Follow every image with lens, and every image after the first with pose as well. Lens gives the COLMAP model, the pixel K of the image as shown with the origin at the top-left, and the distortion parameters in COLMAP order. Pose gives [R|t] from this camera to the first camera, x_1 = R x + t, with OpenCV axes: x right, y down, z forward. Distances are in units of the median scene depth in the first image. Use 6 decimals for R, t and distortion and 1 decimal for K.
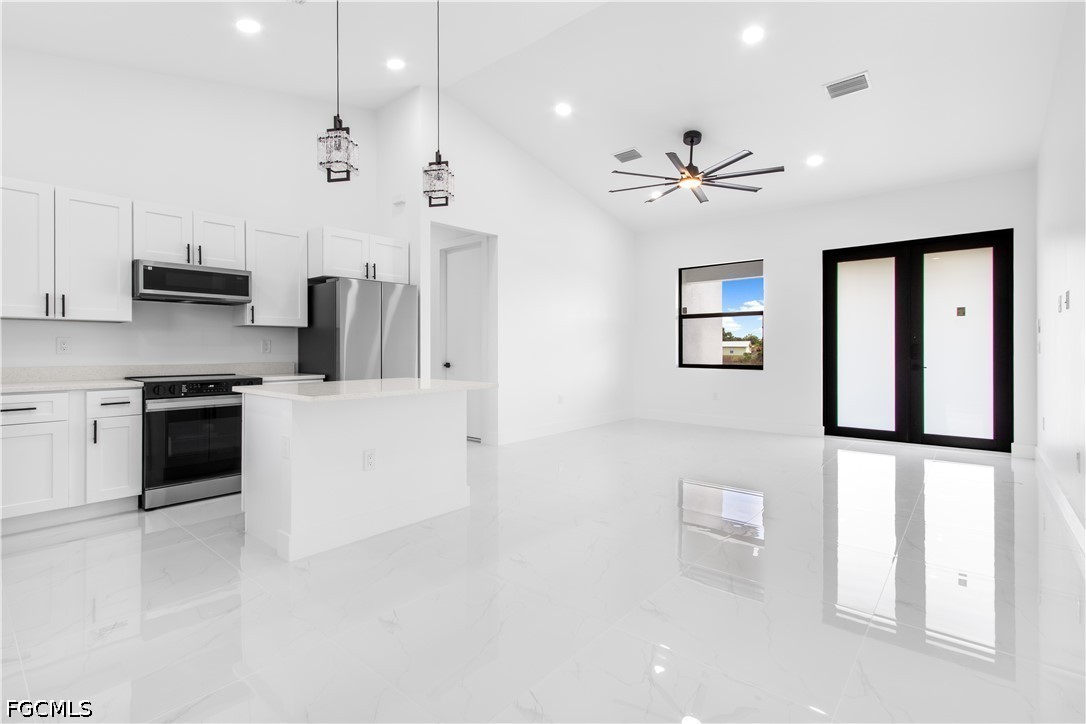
lens RADIAL K [[509.1, 0, 541.2], [0, 509.1, 350.2], [0, 0, 1]] dist [0.005954, -0.000710]
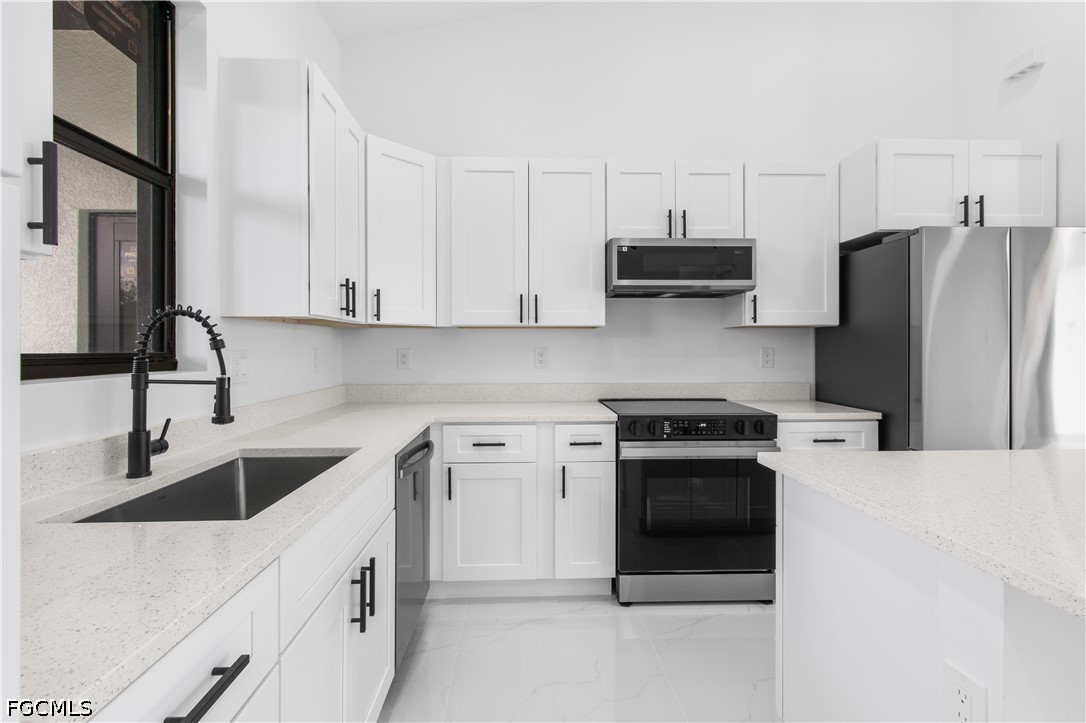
lens RADIAL K [[509.1, 0, 541.8], [0, 509.1, 351.7], [0, 0, 1]] dist [0.005954, -0.000710]
pose [[0.686744, 0.002456, -0.726895, -0.332771], [0.000562, 0.999992, 0.003910, -0.022453], [0.726899, -0.003094, 0.686737, 0.433016]]
